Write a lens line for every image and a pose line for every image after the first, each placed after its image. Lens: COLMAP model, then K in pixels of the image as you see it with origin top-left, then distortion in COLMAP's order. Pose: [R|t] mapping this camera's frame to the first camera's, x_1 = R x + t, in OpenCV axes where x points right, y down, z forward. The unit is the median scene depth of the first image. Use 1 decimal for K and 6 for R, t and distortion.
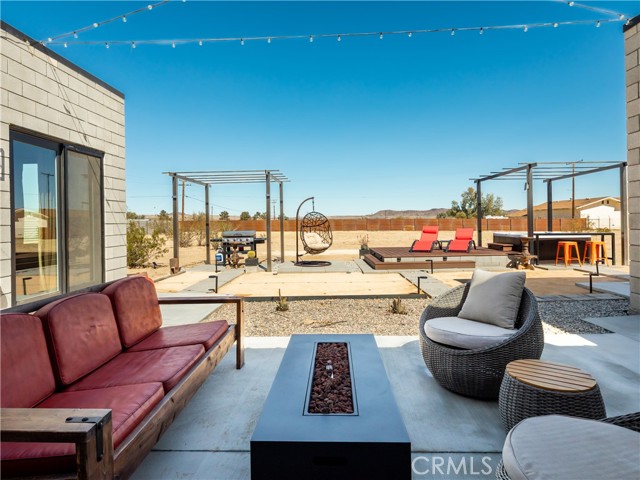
lens RADIAL K [[356.6, 0, 318.9], [0, 356.6, 221.3], [0, 0, 1]] dist [-0.001254, -0.000265]
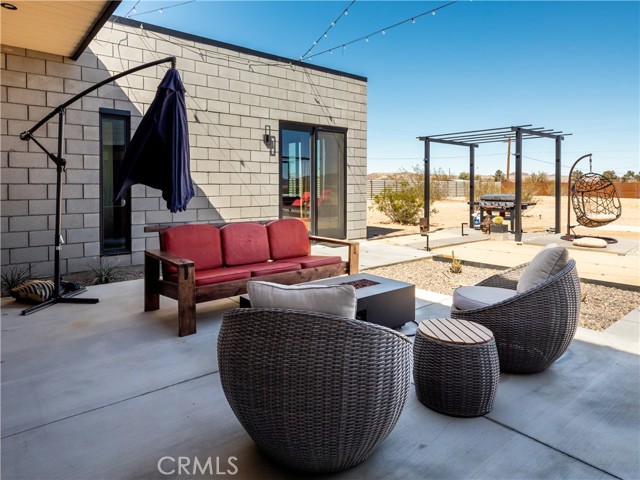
lens RADIAL K [[392.8, 0, 317.5], [0, 392.8, 192.7], [0, 0, 1]] dist [0.002981, -0.000036]
pose [[0.667741, 0.029248, -0.743819, 0.384026], [-0.010124, 0.999492, 0.030213, -0.004225], [0.744325, -0.012644, 0.667698, -0.025069]]
